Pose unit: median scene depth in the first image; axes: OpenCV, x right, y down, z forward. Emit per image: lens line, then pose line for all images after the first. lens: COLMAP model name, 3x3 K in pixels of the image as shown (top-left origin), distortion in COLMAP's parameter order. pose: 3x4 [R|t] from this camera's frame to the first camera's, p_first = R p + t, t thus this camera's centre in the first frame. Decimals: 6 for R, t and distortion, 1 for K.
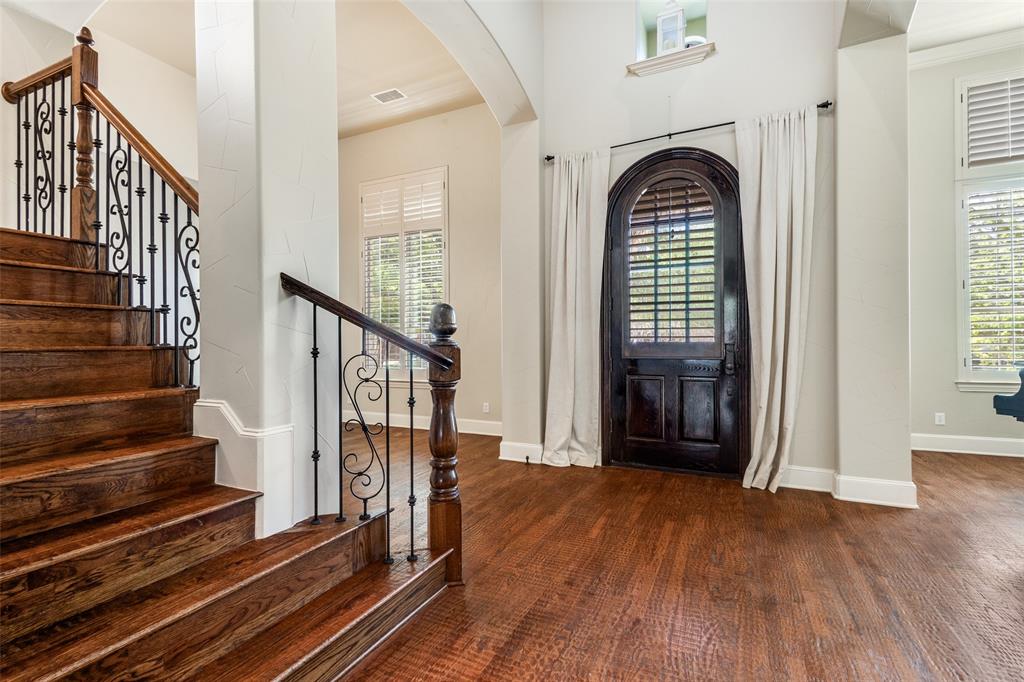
lens RADIAL K [[476.2, 0, 510.2], [0, 476.2, 343.4], [0, 0, 1]] dist [0.011562, -0.001953]
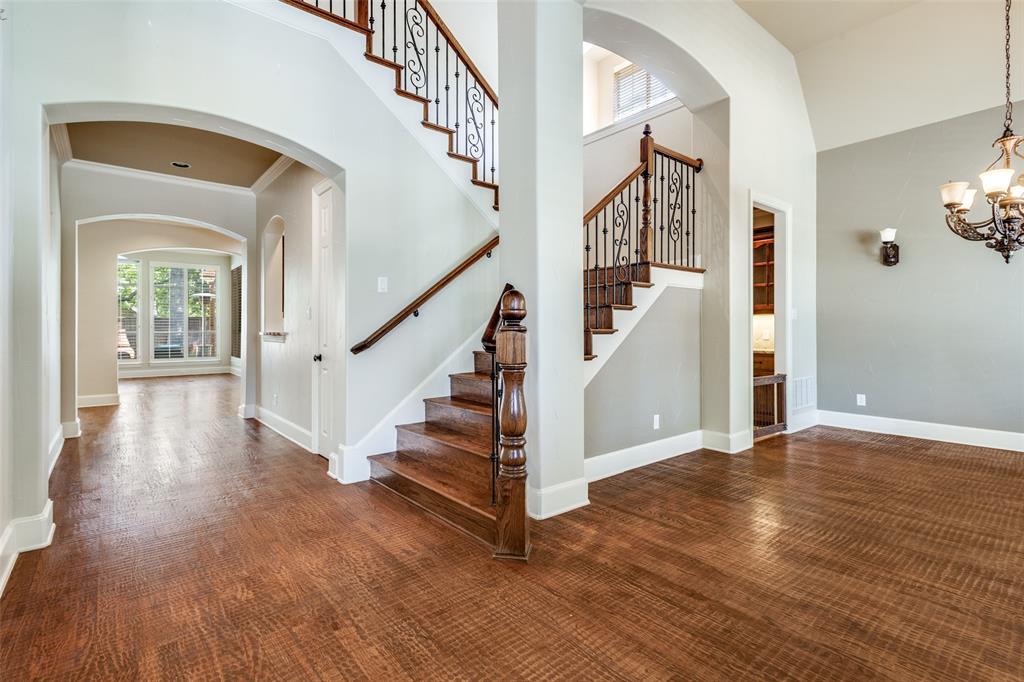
lens RADIAL K [[476.2, 0, 510.2], [0, 476.2, 331.3], [0, 0, 1]] dist [0.011562, -0.001953]
pose [[-0.419041, 0.009173, -0.907921, 1.028759], [0.004163, 0.999958, 0.008182, -0.002640], [0.907958, -0.000351, -0.419061, 1.812337]]
